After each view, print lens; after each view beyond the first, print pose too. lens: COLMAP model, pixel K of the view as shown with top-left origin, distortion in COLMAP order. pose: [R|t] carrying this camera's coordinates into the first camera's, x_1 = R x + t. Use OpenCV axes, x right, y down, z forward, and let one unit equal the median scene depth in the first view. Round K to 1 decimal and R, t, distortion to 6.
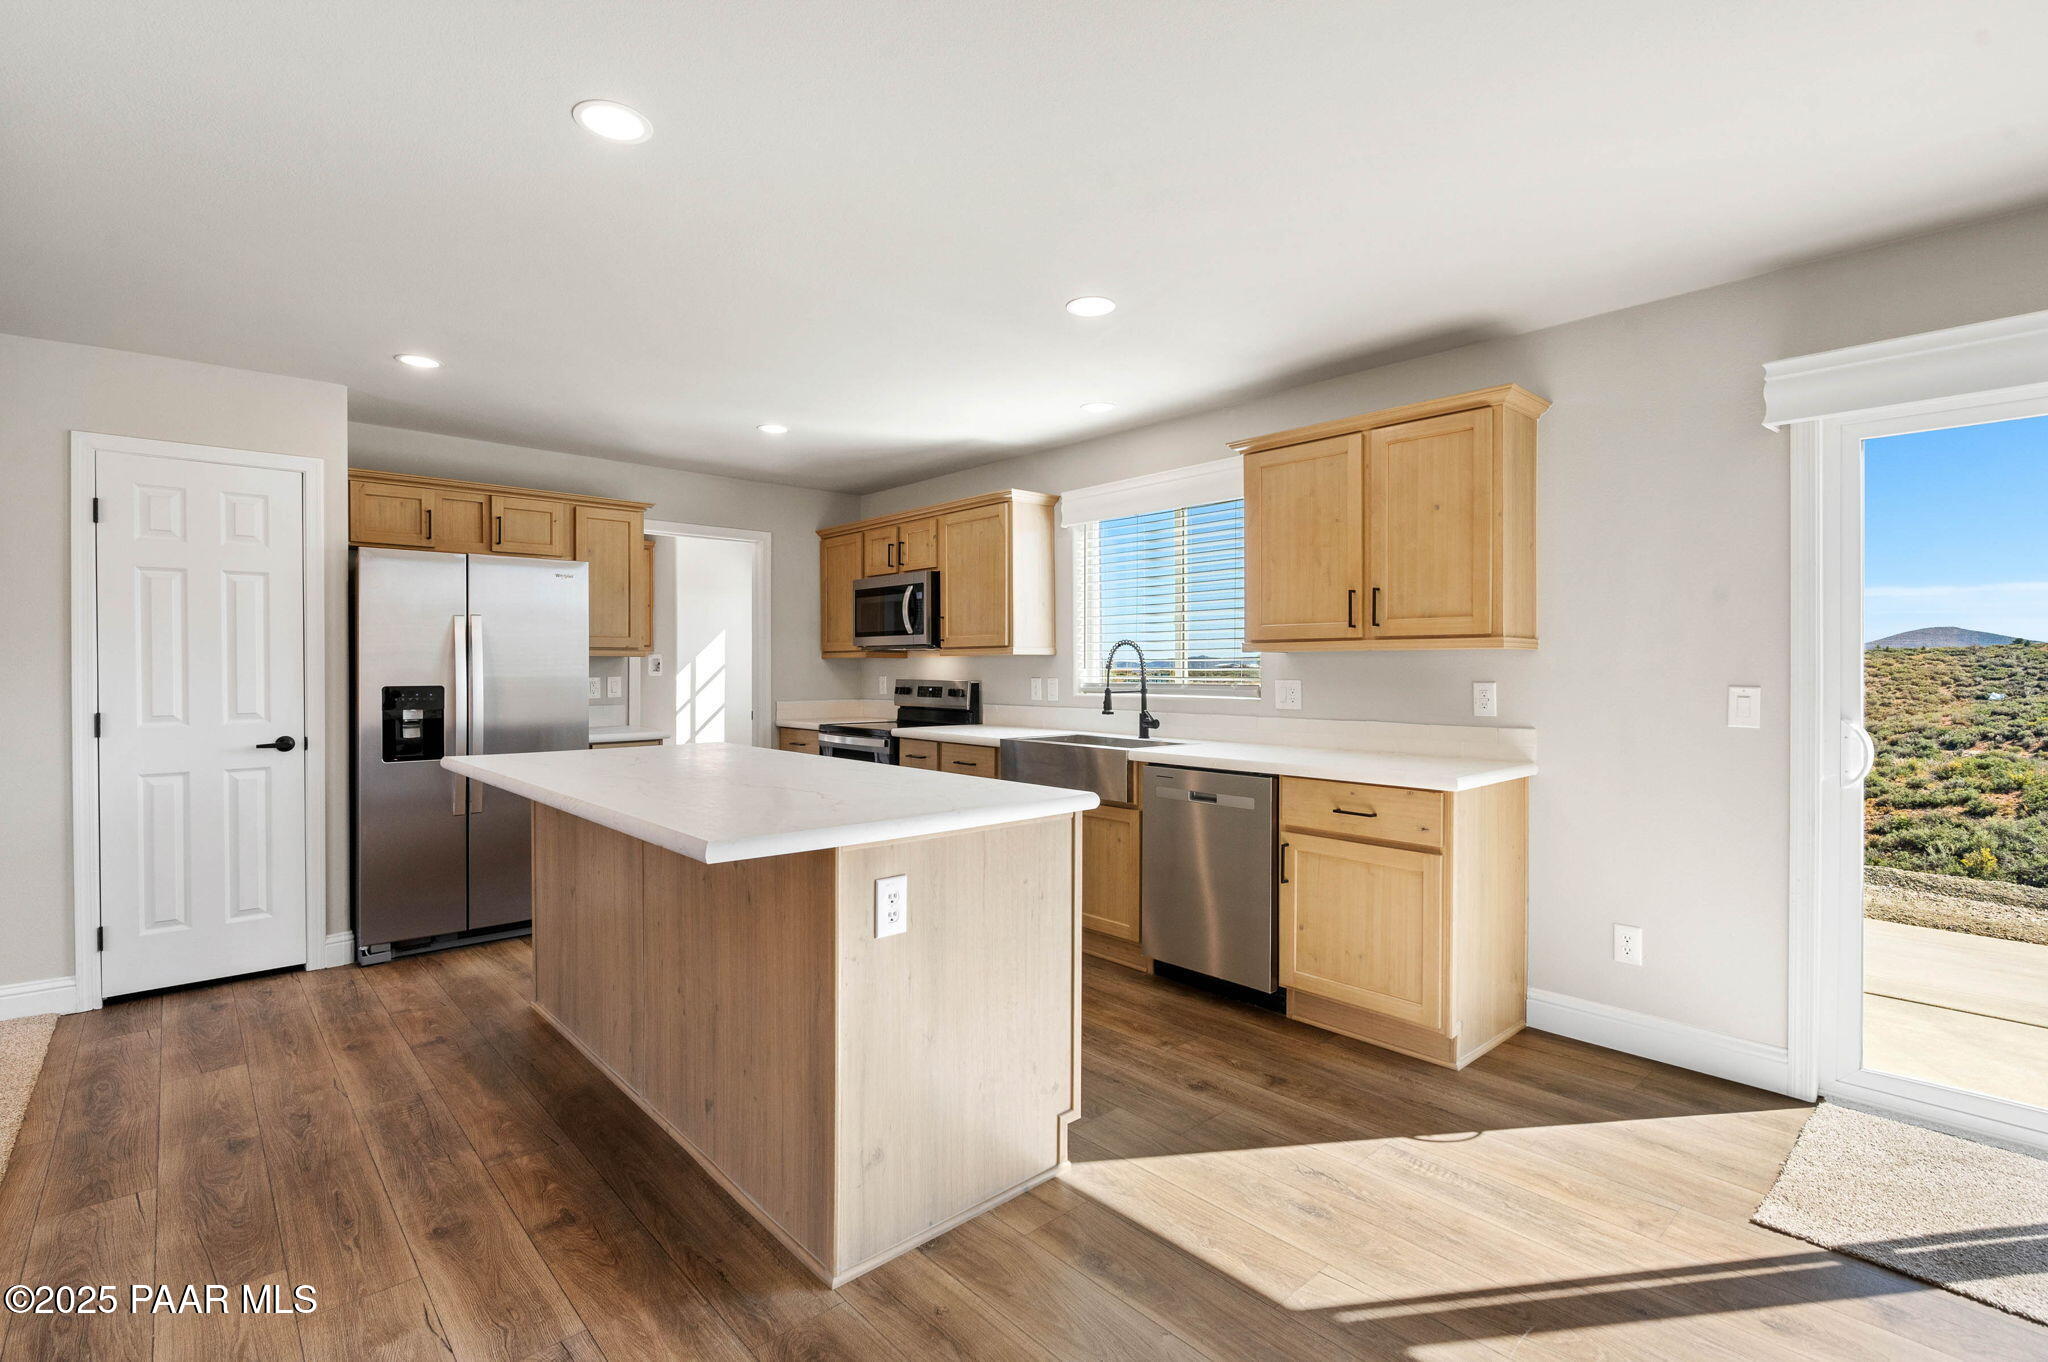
lens RADIAL K [[939.7, 0, 1021.1], [0, 939.7, 671.7], [0, 0, 1]] dist [-0.002588, 0.000712]
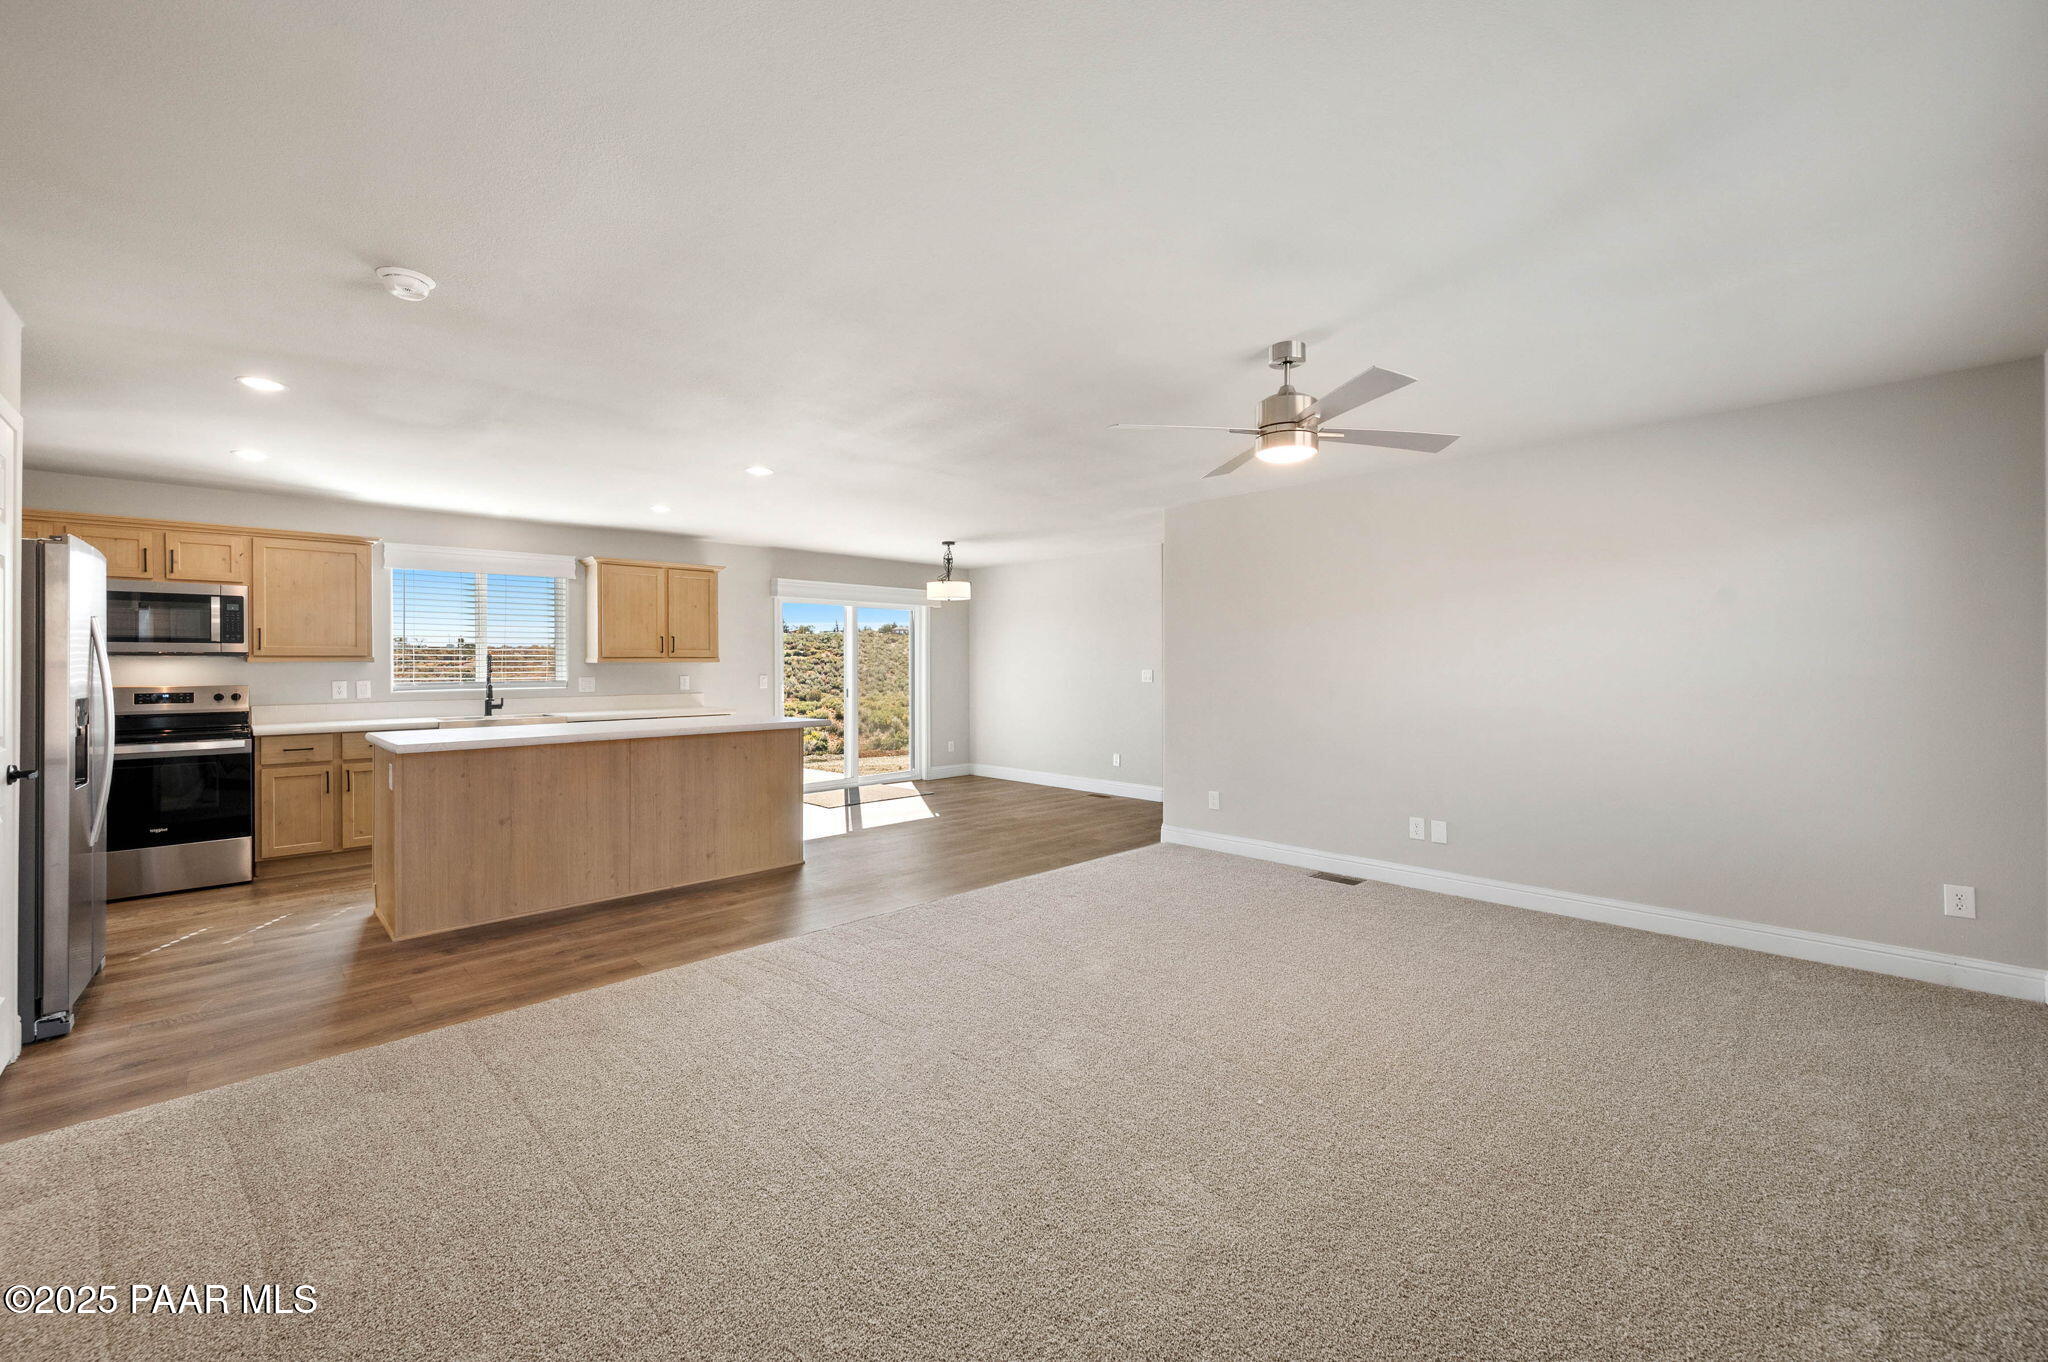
lens RADIAL K [[833.6, 0, 1009.0], [0, 833.6, 633.4], [0, 0, 1]] dist [0.027689, -0.000021]
pose [[-0.026876, 0.039463, 0.998860, -1.651702], [0.010659, 0.999175, -0.039189, -0.004484], [-0.999582, 0.009594, -0.027275, 0.197223]]
